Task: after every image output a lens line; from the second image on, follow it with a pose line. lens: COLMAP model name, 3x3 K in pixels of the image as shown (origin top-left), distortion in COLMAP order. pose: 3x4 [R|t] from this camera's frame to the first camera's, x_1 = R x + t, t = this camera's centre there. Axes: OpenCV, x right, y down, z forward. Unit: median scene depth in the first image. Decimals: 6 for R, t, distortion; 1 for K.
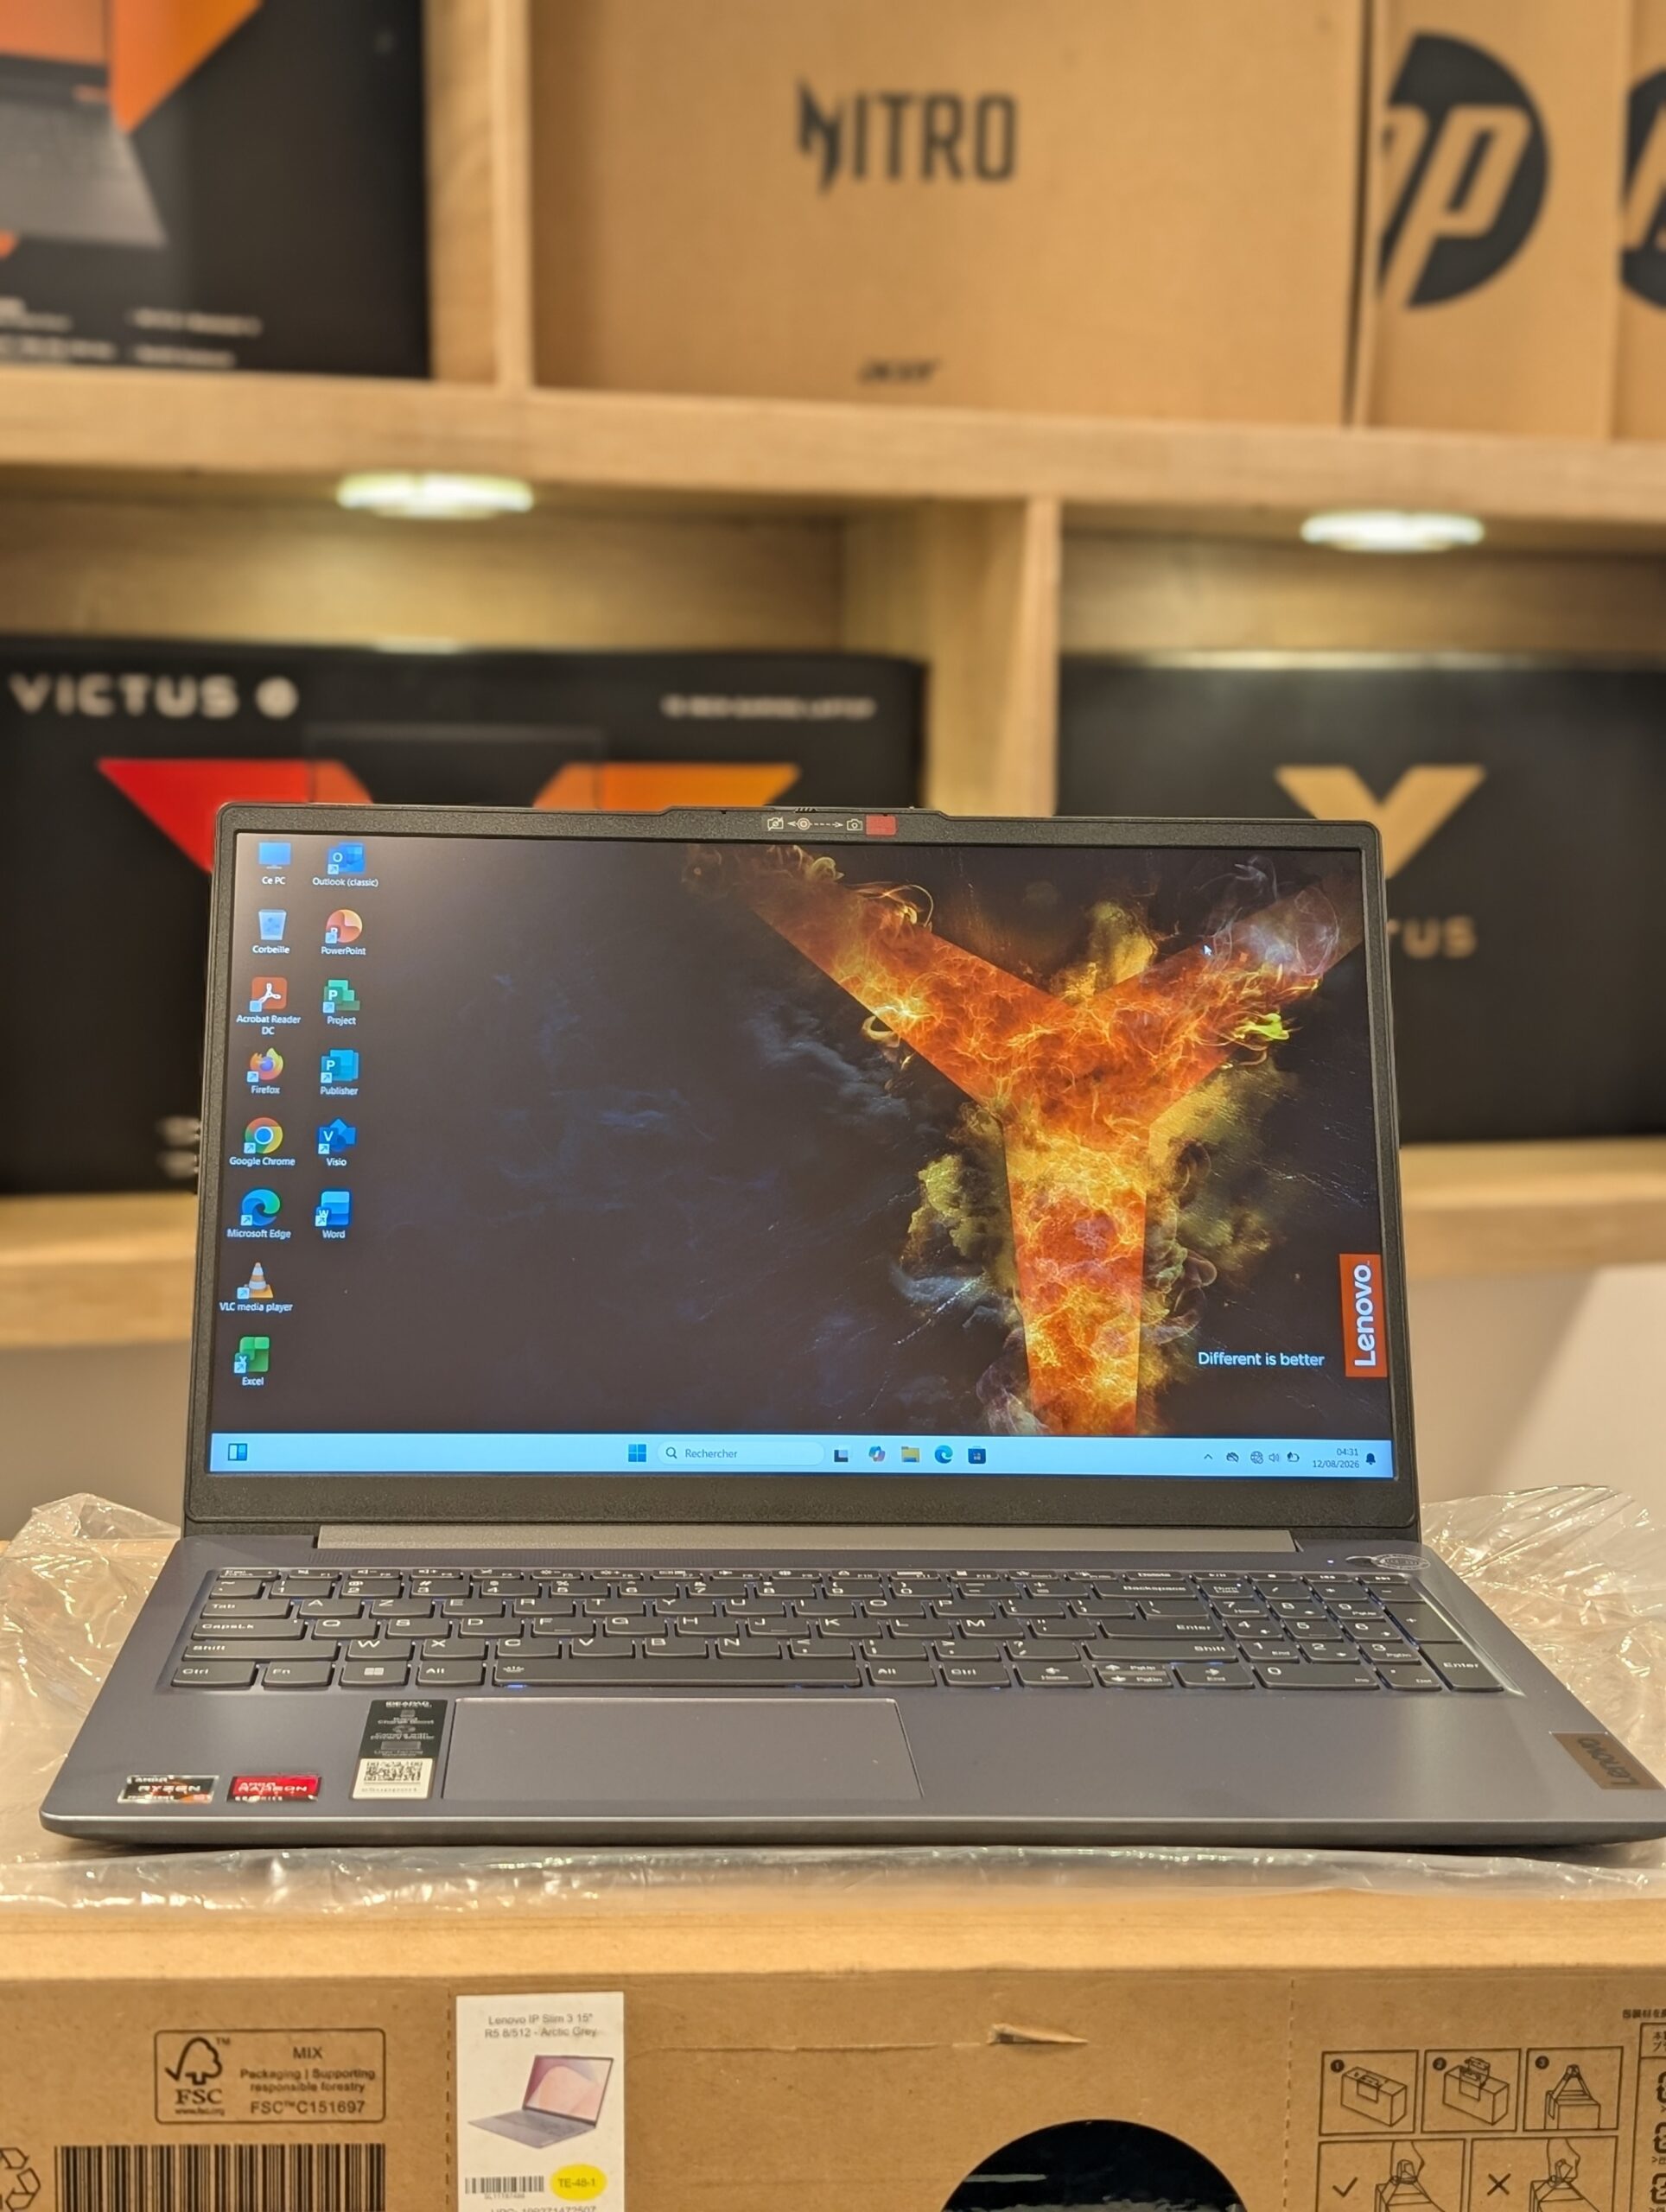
lens RADIAL K [[3357.4, 0, 827.0], [0, 3357.4, 1016.7], [0, 0, 1]] dist [0.282837, -1.469471]
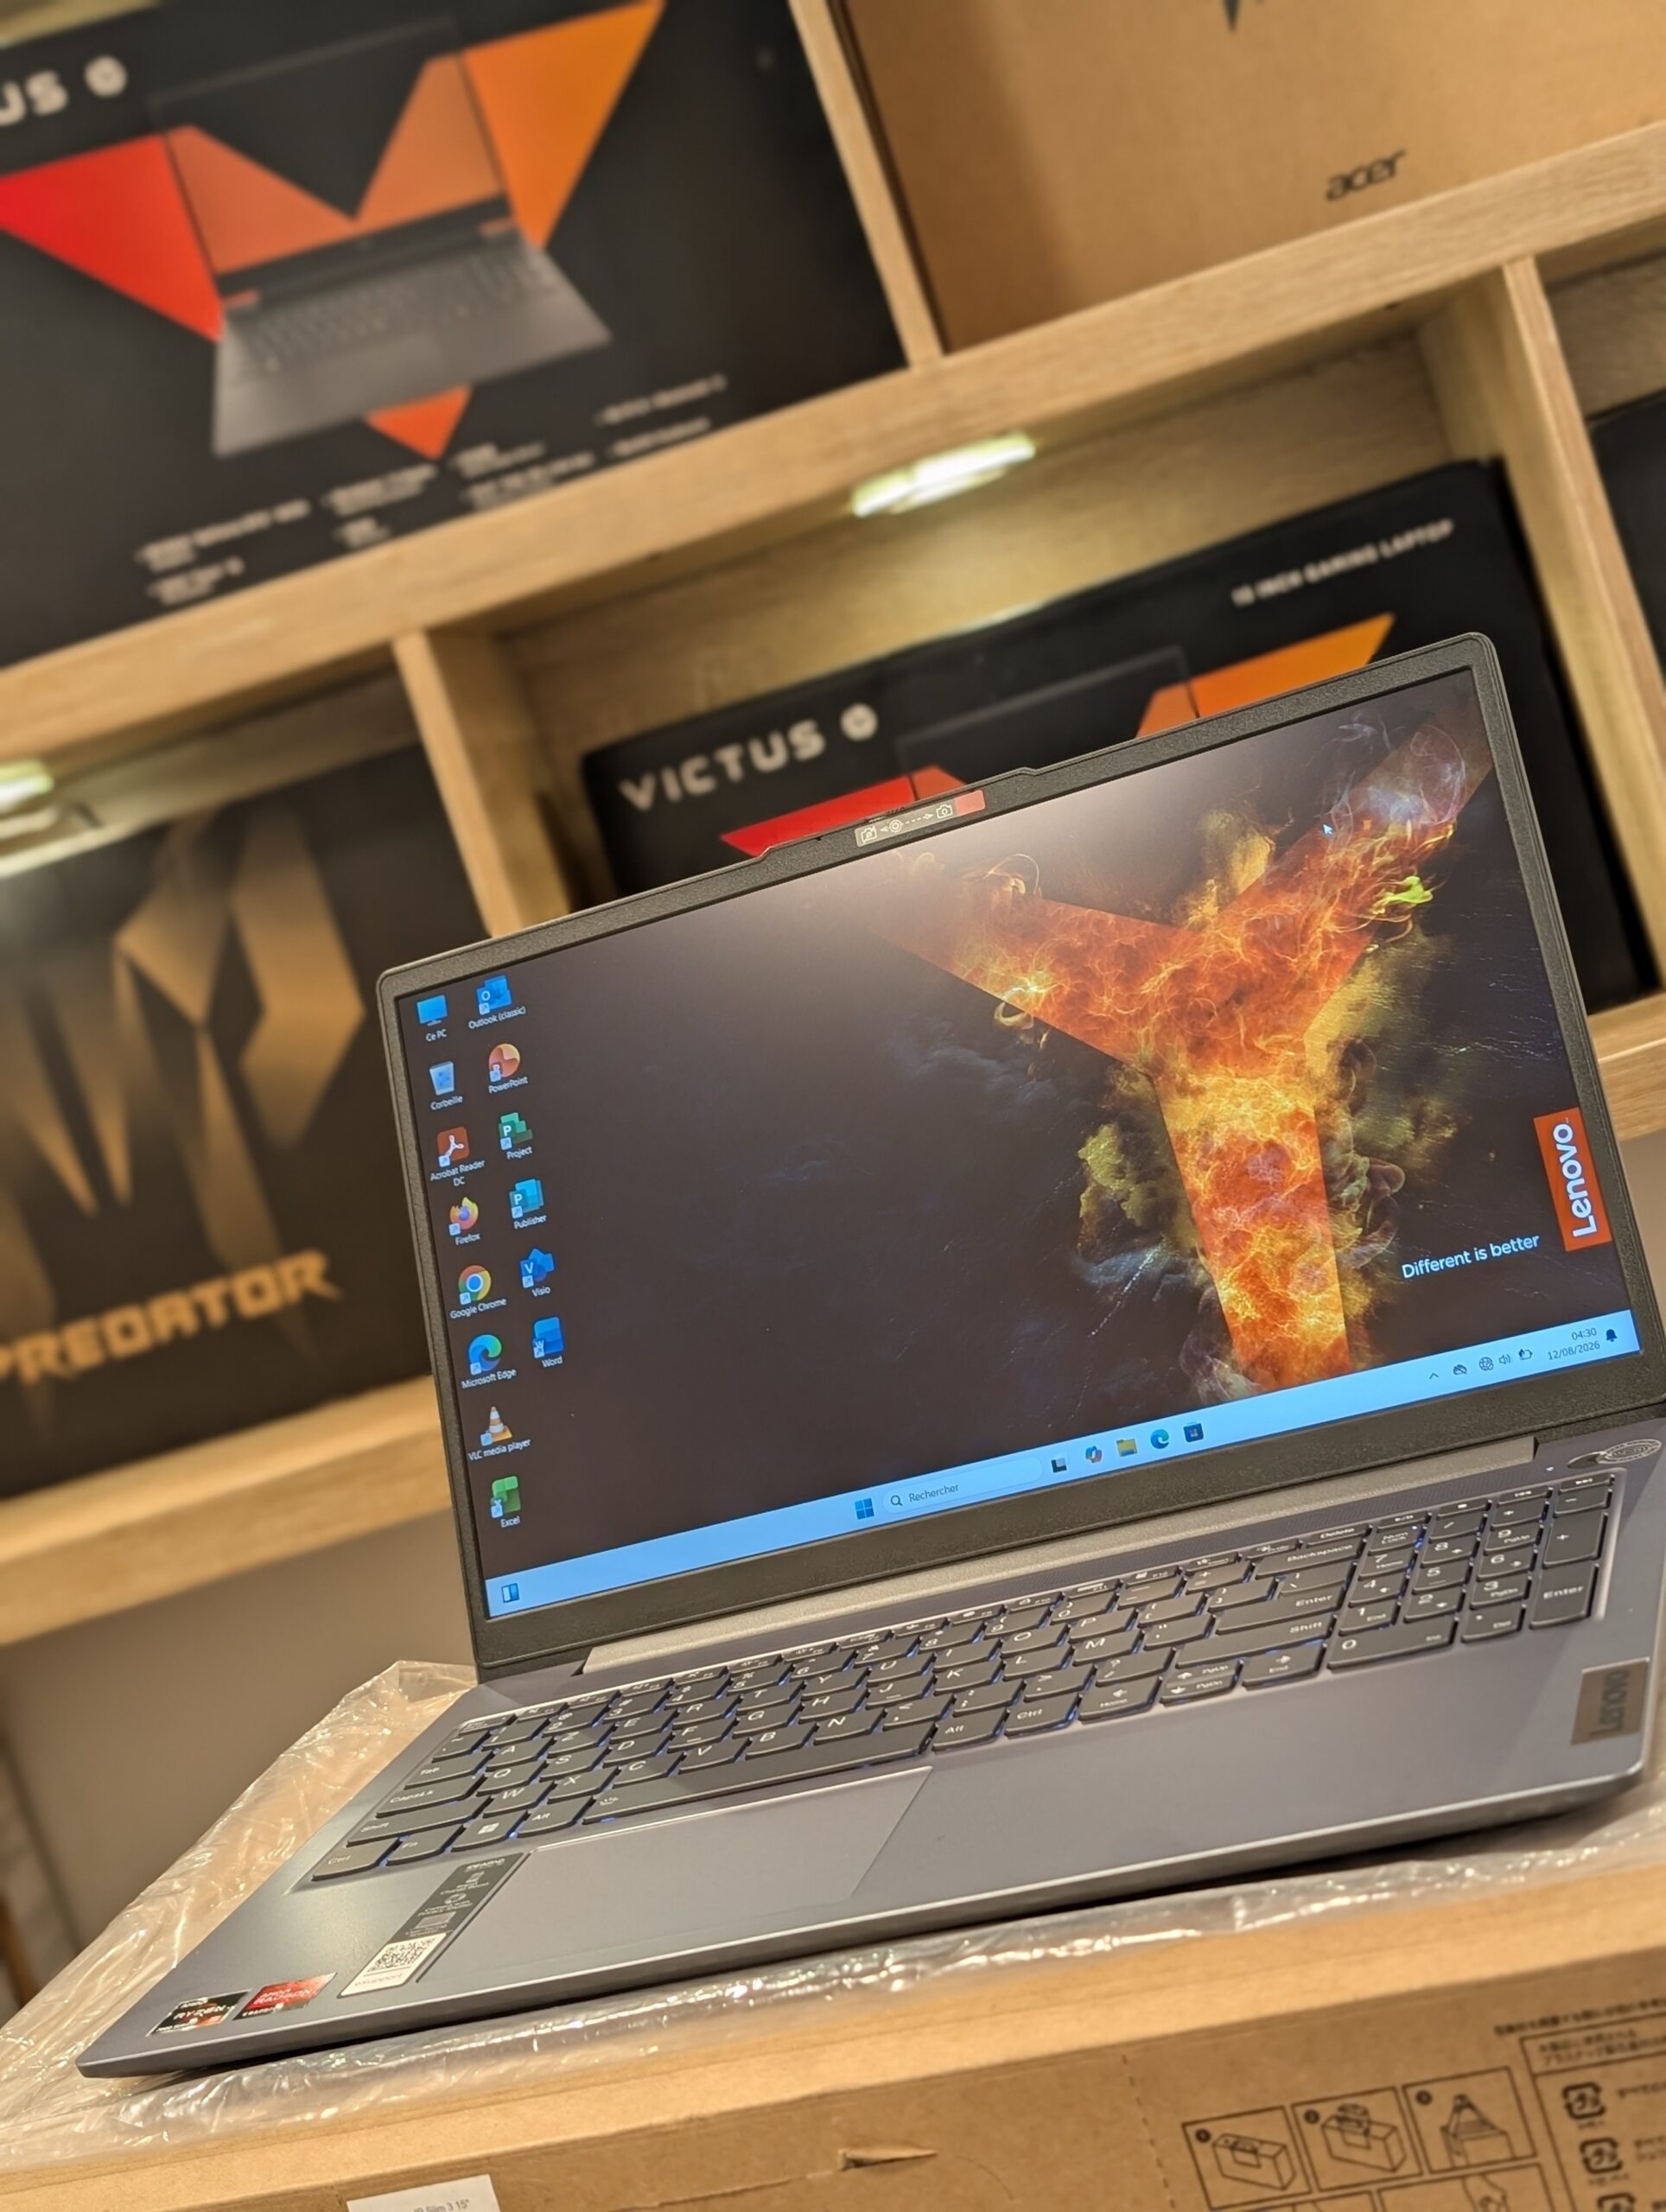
lens RADIAL K [[3357.4, 0, 827.0], [0, 3357.4, 1016.7], [0, 0, 1]] dist [0.282837, -1.469471]
pose [[0.881673, -0.270688, -0.386498, 0.345226], [0.288215, 0.957476, -0.013109, 0.001926], [0.373612, -0.099836, 0.922197, 0.102662]]
